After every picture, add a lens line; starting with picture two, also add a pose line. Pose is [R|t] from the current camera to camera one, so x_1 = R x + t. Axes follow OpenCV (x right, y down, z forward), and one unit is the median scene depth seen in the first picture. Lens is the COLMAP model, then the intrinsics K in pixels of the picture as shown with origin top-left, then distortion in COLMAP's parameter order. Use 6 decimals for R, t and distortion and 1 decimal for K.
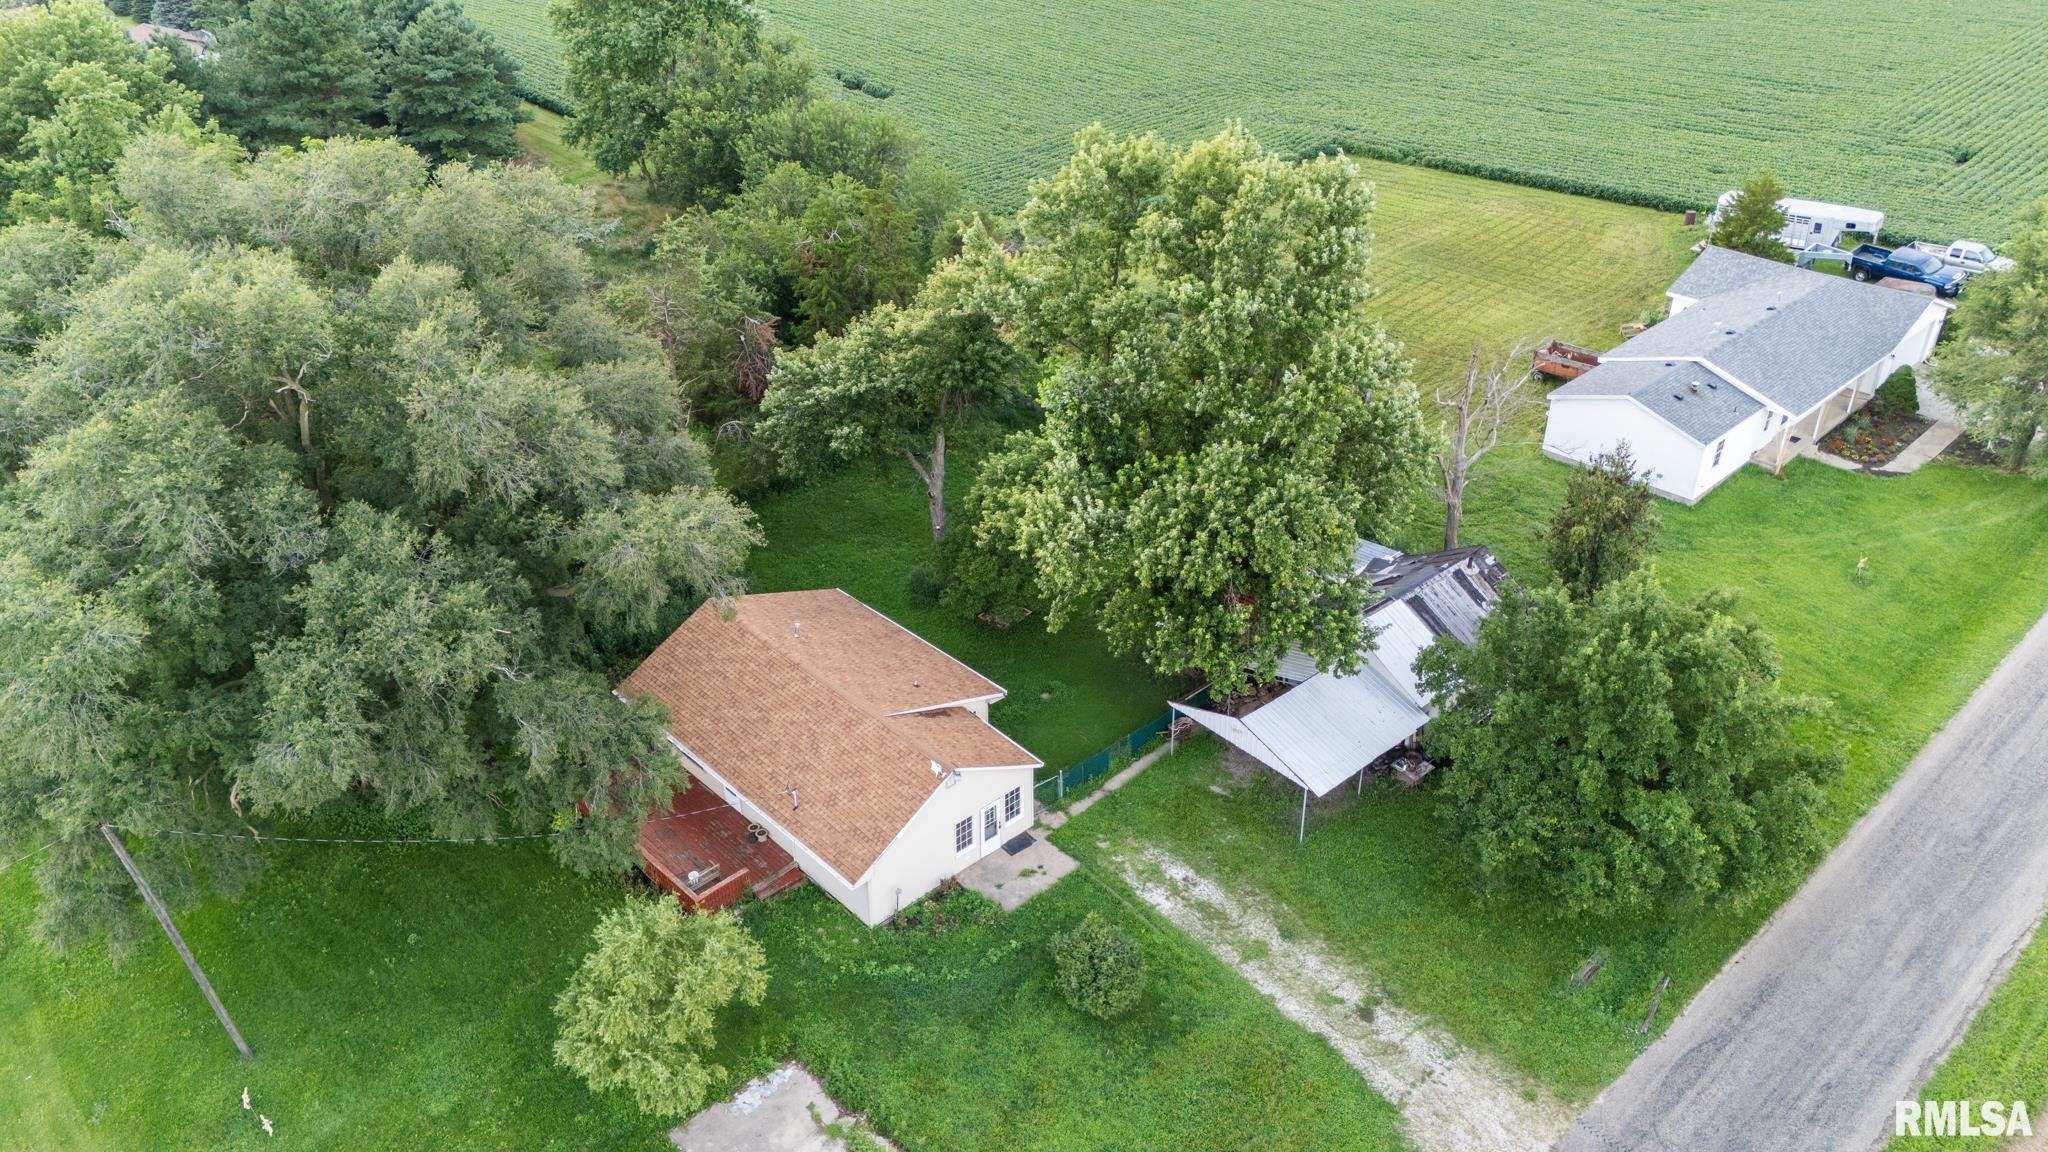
lens RADIAL K [[1544.3, 0, 1024.0], [0, 1544.3, 576.0], [0, 0, 1]] dist [0.034650, -0.004493]
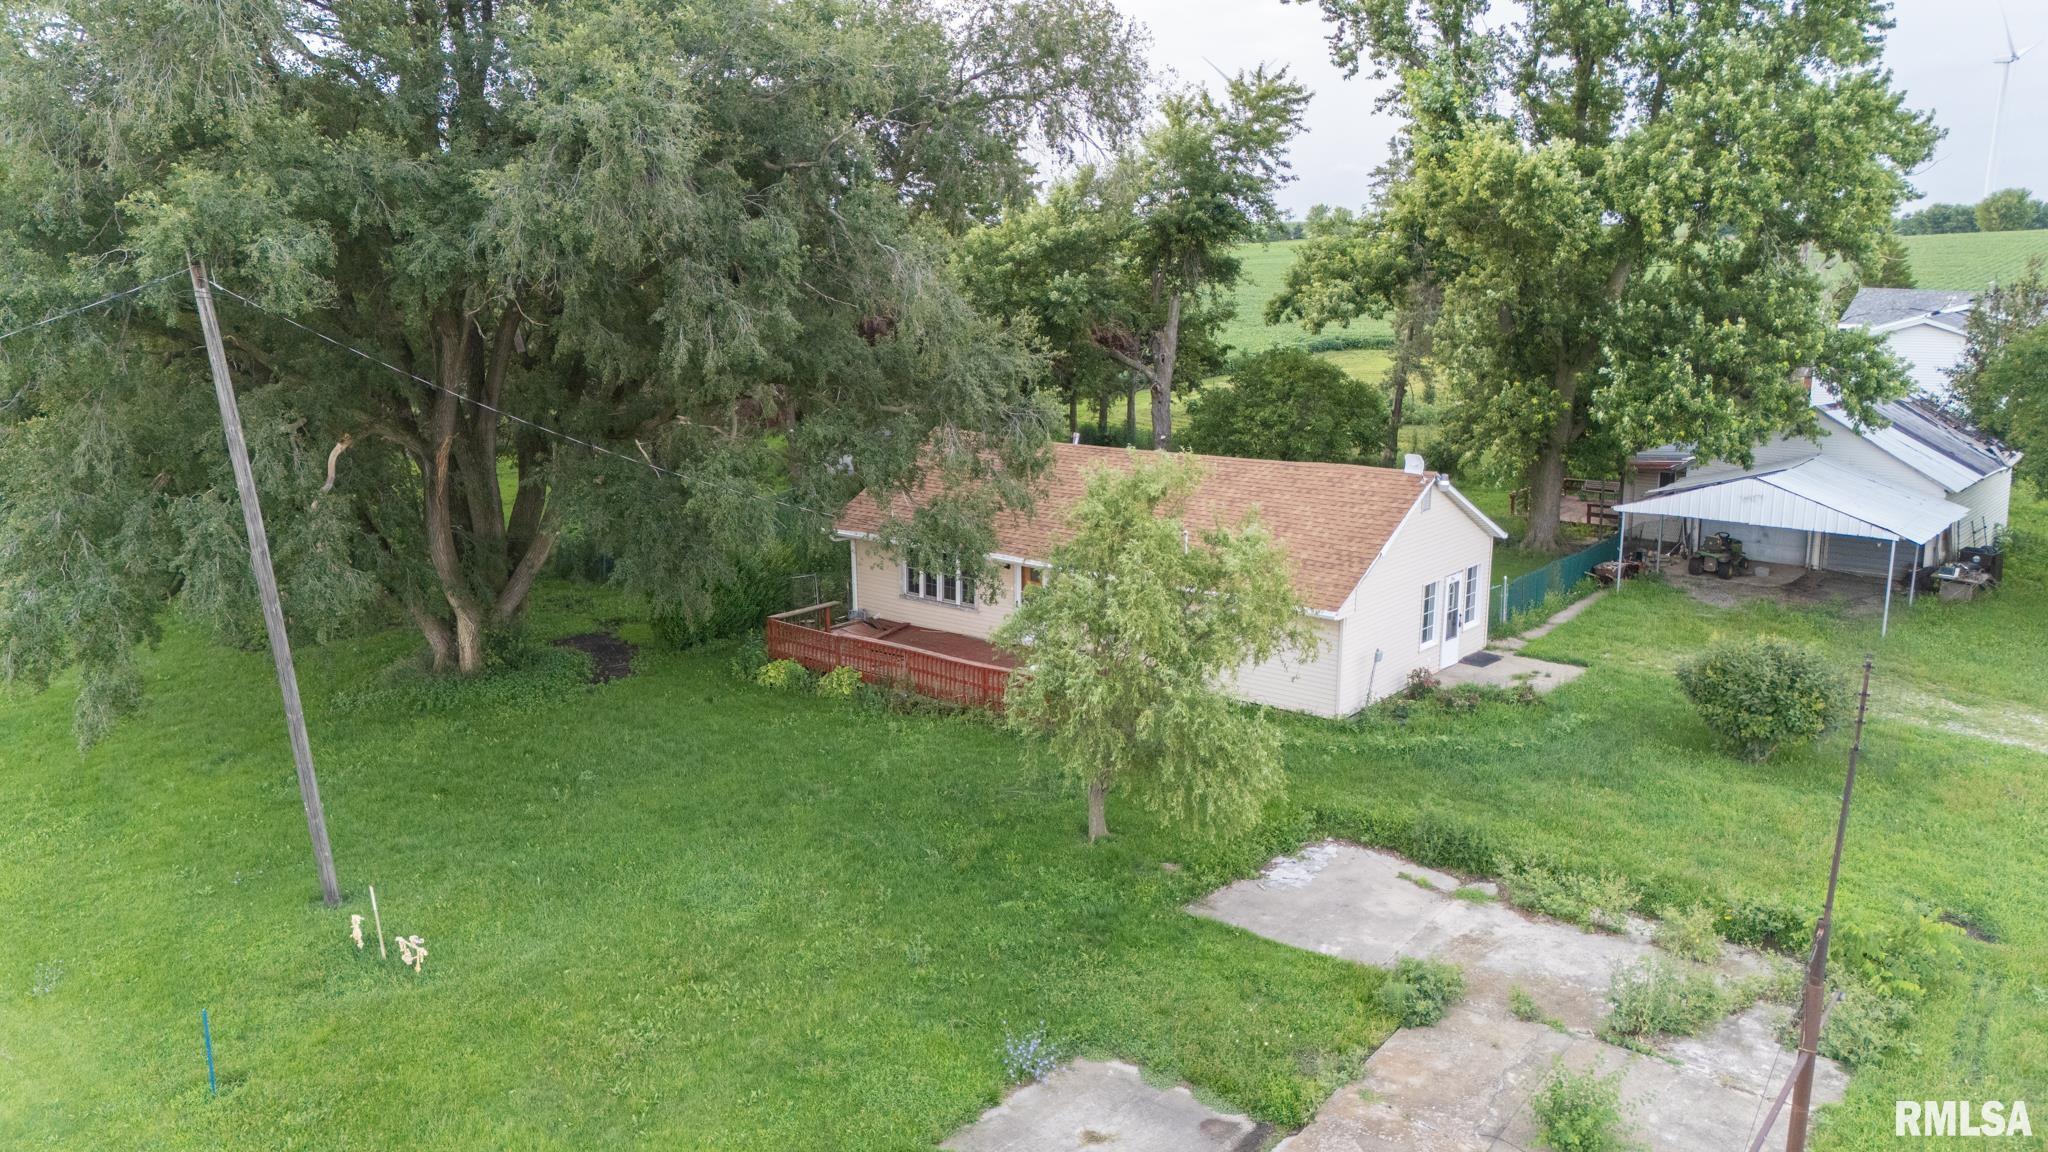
lens RADIAL K [[1607.2, 0, 1001.8], [0, 1607.2, 572.8], [0, 0, 1]] dist [0.036049, -0.004512]
pose [[0.991609, -0.022401, 0.127315, -0.299173], [0.062440, 0.945362, -0.319987, 0.351883], [-0.113191, 0.325251, 0.938829, 0.366360]]
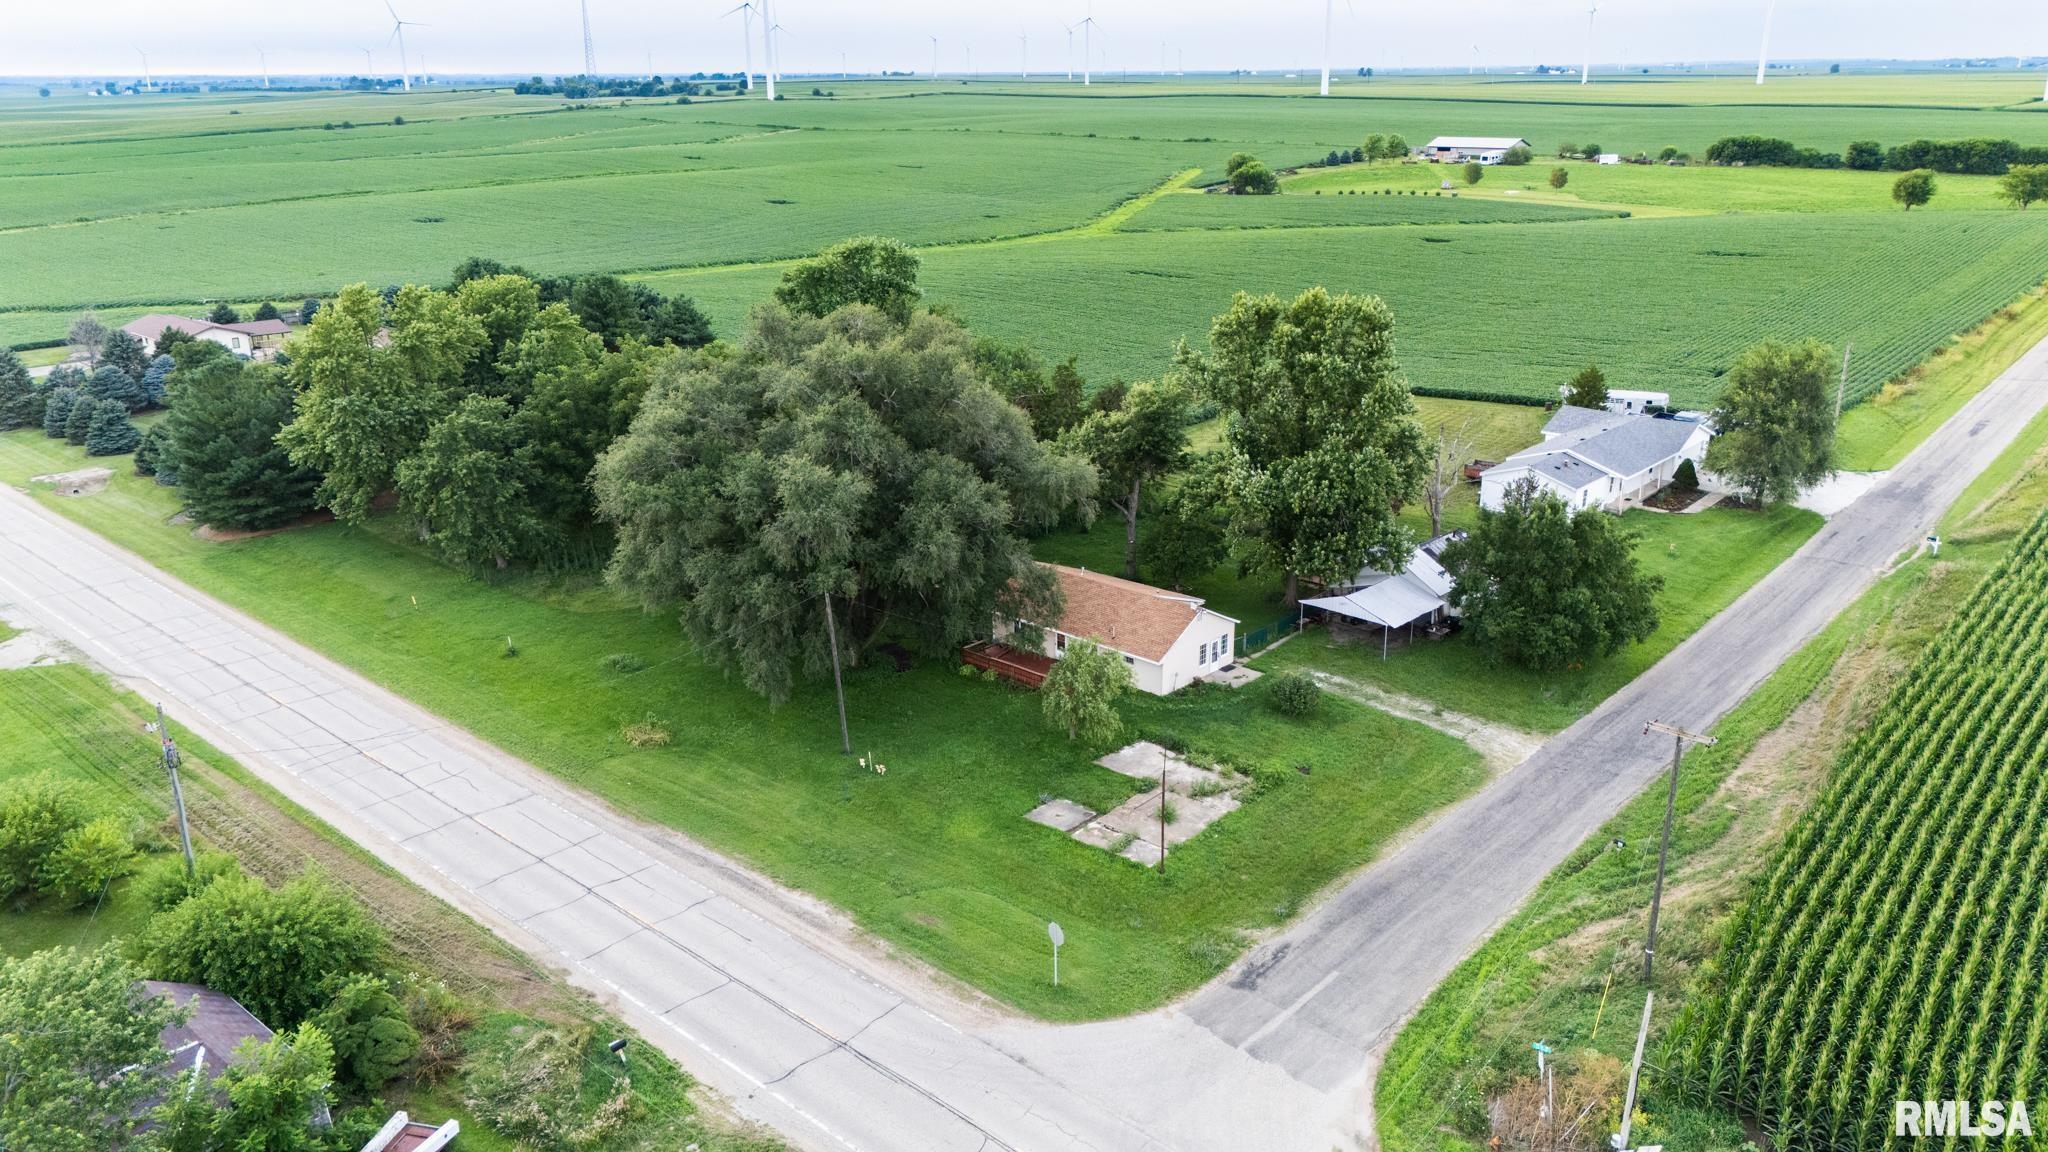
lens RADIAL K [[1544.3, 0, 1024.0], [0, 1544.3, 576.0], [0, 0, 1]] dist [0.034650, -0.004493]
pose [[0.996866, -0.022701, 0.075776, -0.375537], [0.038827, 0.975021, -0.218694, 0.456136], [-0.068919, 0.220951, 0.972847, -0.748911]]
